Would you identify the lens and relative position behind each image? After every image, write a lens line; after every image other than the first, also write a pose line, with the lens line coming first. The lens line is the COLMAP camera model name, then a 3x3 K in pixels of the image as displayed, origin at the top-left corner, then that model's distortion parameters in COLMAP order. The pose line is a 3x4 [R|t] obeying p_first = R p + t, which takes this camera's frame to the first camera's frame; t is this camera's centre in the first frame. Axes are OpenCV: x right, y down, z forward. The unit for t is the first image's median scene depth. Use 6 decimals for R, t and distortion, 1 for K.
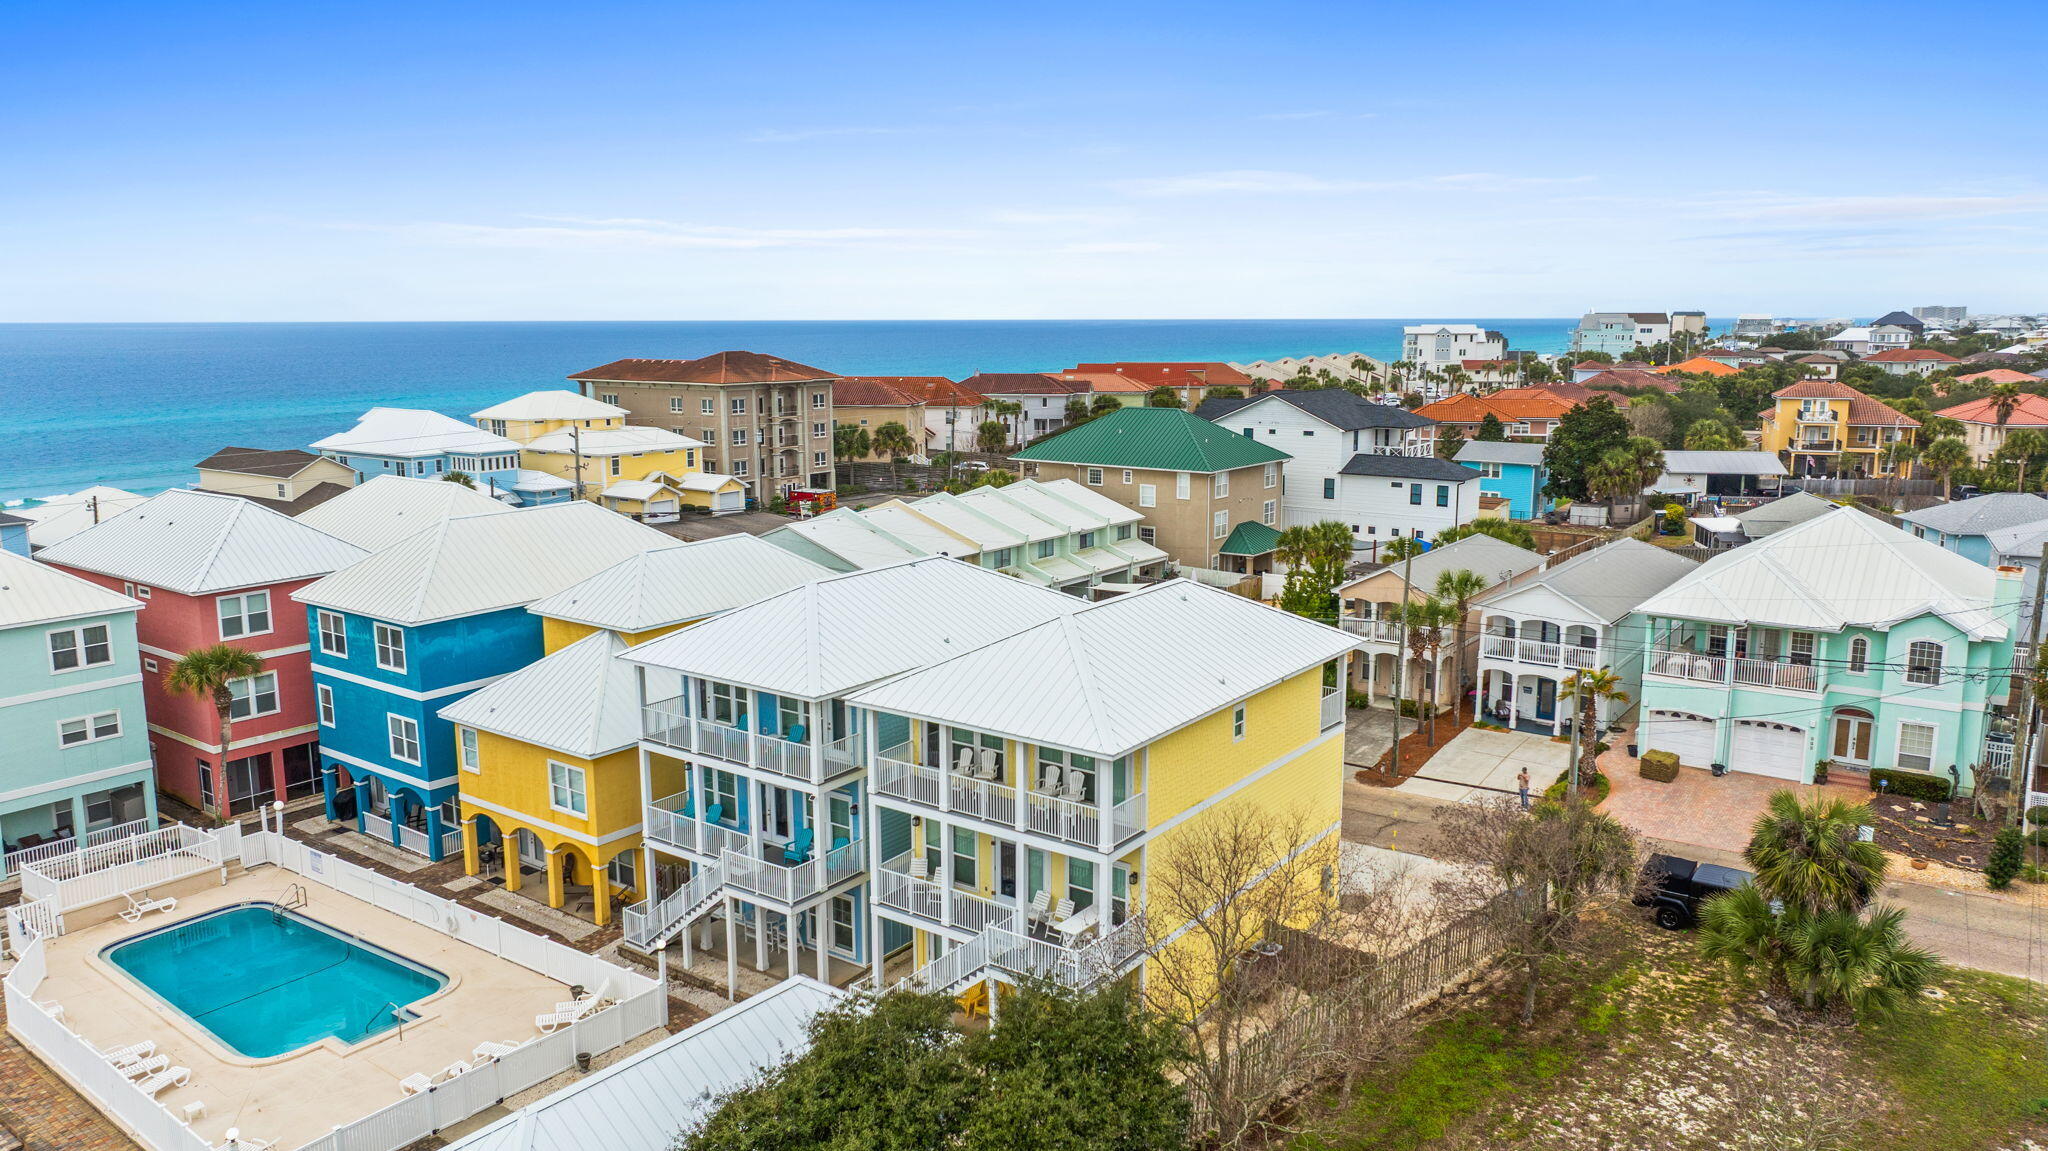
lens RADIAL K [[1381.8, 0, 1024.0], [0, 1381.8, 575.5], [0, 0, 1]] dist [-0.005530, -0.000456]
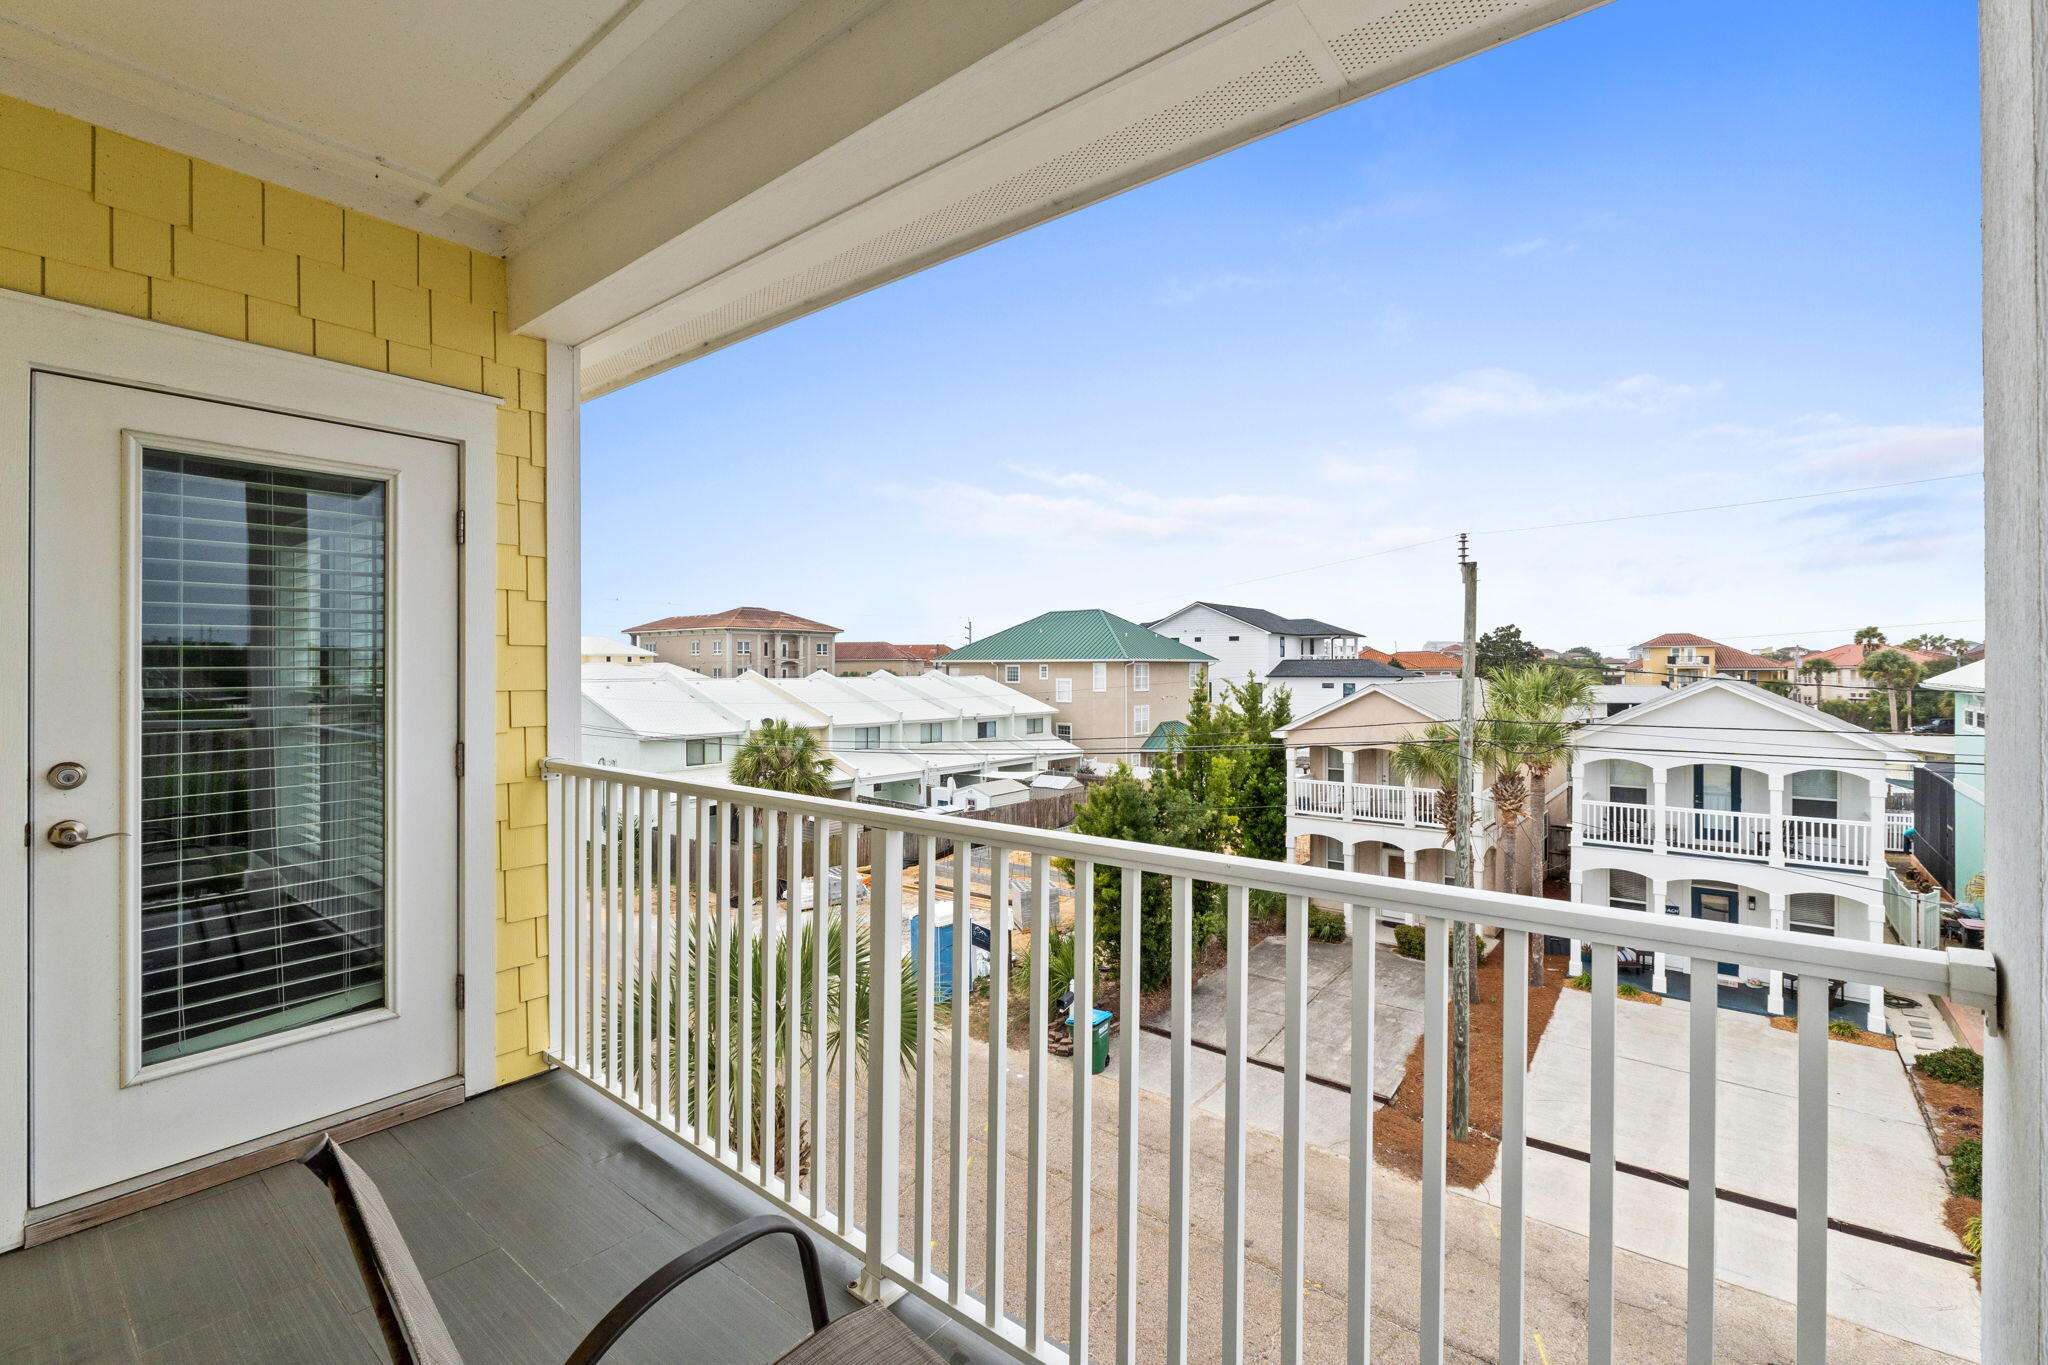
lens RADIAL K [[895.9, 0, 1027.8], [0, 895.9, 667.1], [0, 0, 1]] dist [-0.006481, -0.000127]
pose [[0.999574, 0.006419, -0.028482, 0.055476], [-0.011265, 0.984788, -0.173397, 0.022184], [0.026936, 0.173643, 0.984440, 0.266116]]
